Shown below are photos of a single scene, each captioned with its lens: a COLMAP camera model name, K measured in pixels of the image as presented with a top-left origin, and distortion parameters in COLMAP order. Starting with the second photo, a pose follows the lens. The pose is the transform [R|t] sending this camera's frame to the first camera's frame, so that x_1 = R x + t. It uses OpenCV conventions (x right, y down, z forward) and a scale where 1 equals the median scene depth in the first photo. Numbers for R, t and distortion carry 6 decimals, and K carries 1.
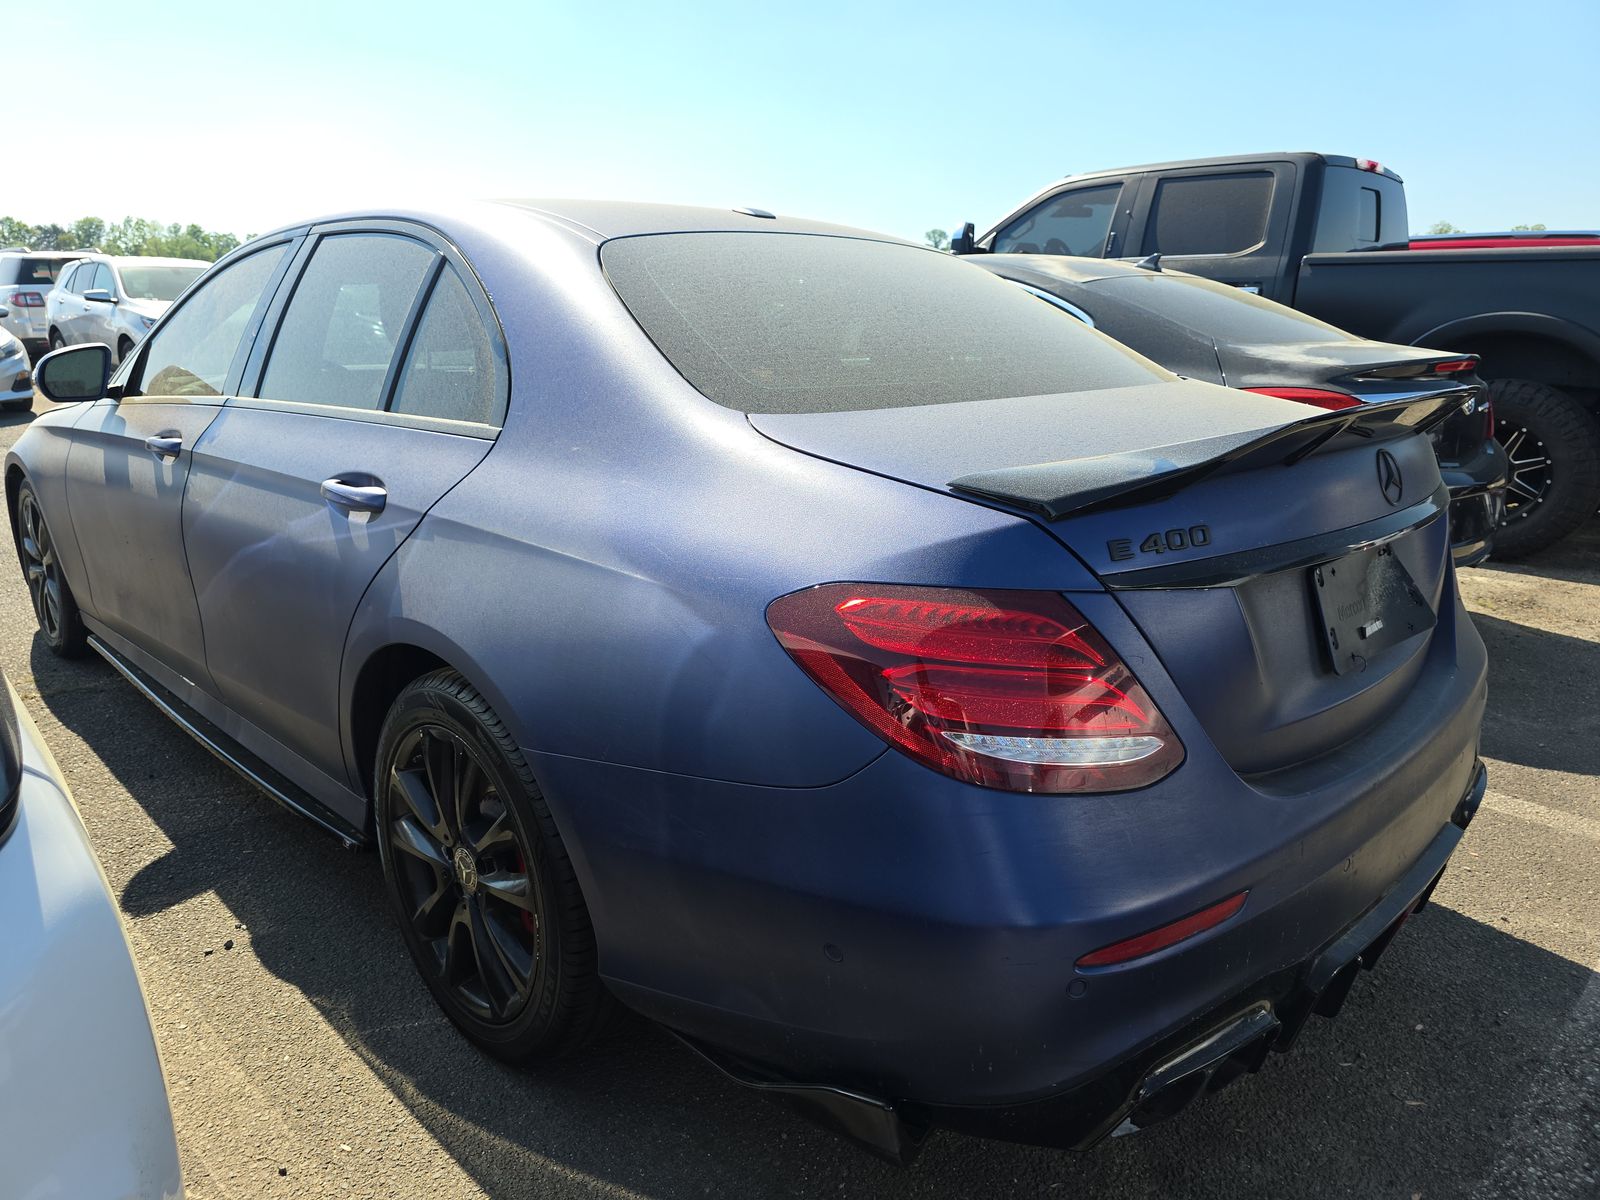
lens RADIAL K [[1049.1, 0, 800.0], [0, 1049.1, 600.0], [0, 0, 1]] dist [0.057482, -0.044448]
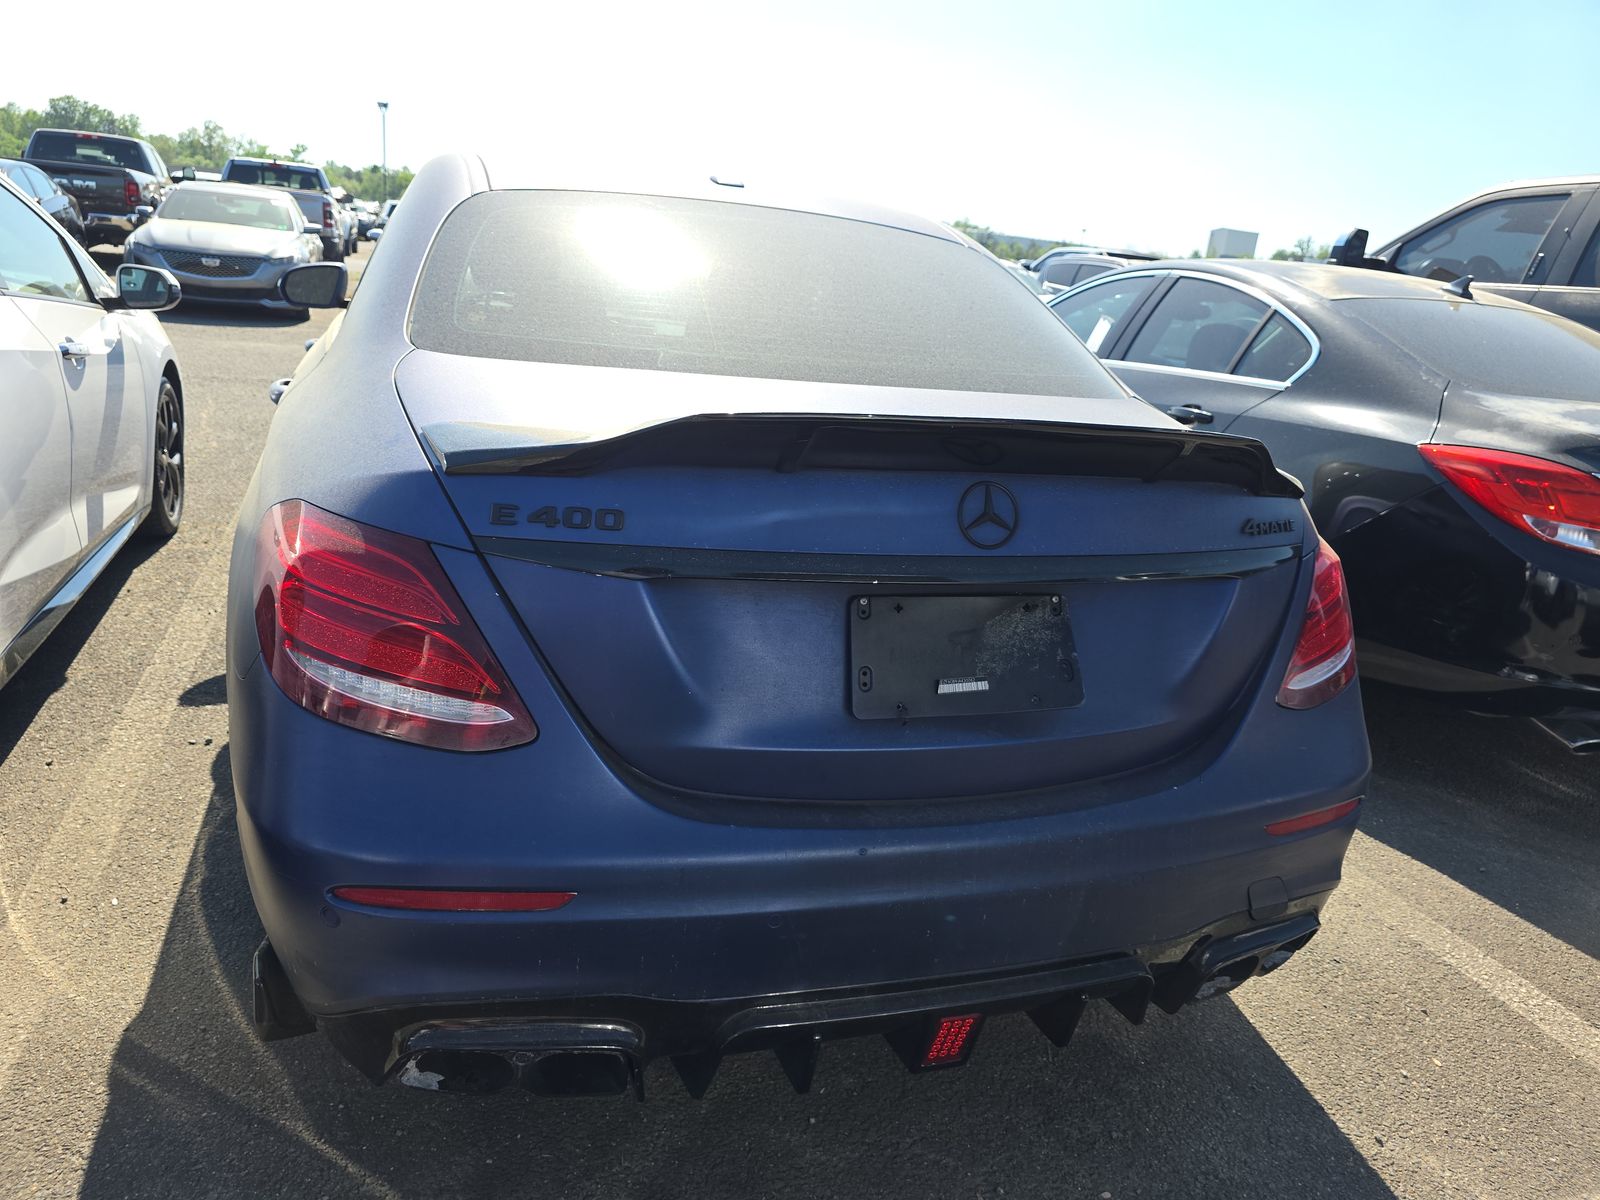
lens RADIAL K [[1071.1, 0, 800.1], [0, 1071.1, 577.4], [0, 0, 1]] dist [0.010264, 0.003004]
pose [[0.899879, 0.198792, -0.388201, 0.240329], [-0.203015, 0.978698, 0.030572, -0.019367], [0.386009, 0.051300, 0.921067, 0.044923]]
